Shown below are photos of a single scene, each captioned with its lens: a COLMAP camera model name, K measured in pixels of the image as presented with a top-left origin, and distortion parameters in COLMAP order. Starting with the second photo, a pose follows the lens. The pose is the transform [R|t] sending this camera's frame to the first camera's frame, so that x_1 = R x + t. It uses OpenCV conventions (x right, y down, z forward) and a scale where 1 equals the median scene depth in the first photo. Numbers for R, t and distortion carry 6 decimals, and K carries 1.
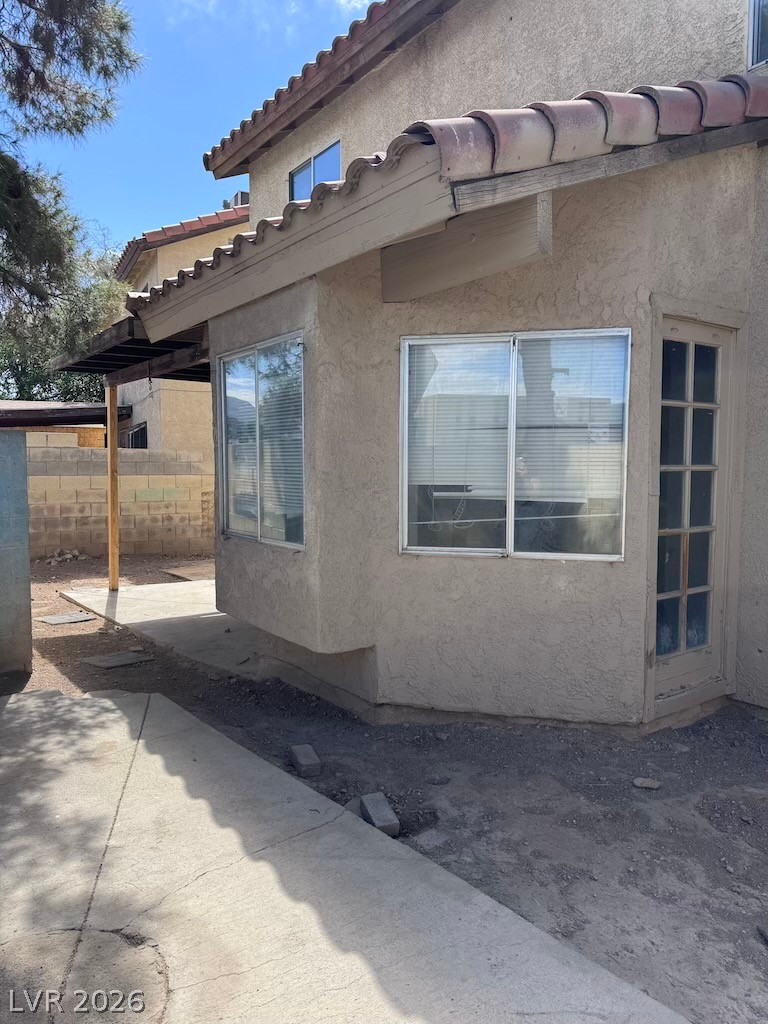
lens RADIAL K [[708.4, 0, 385.1], [0, 708.4, 504.8], [0, 0, 1]] dist [0.007718, -0.025162]
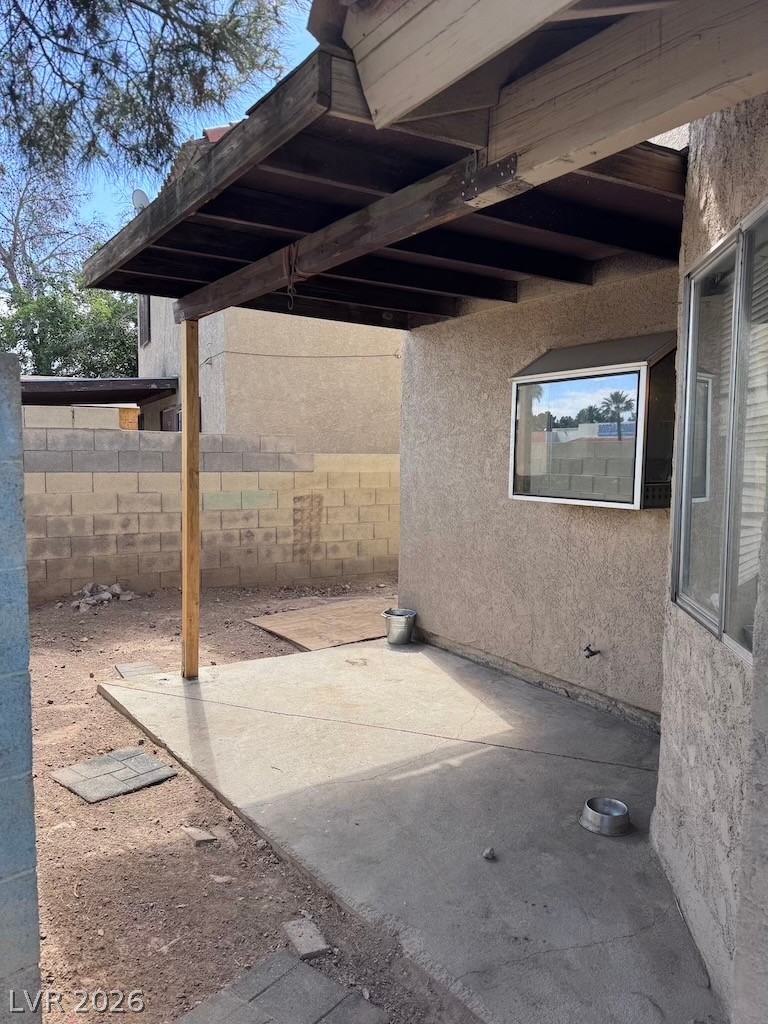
lens RADIAL K [[730.9, 0, 384.0], [0, 730.9, 512.0], [0, 0, 1]] dist [0.030628, -0.001988]
pose [[0.999212, 0.011208, -0.038072, -0.159669], [-0.010298, 0.999659, 0.024012, -0.023112], [0.038328, -0.023601, 0.998986, 0.322820]]
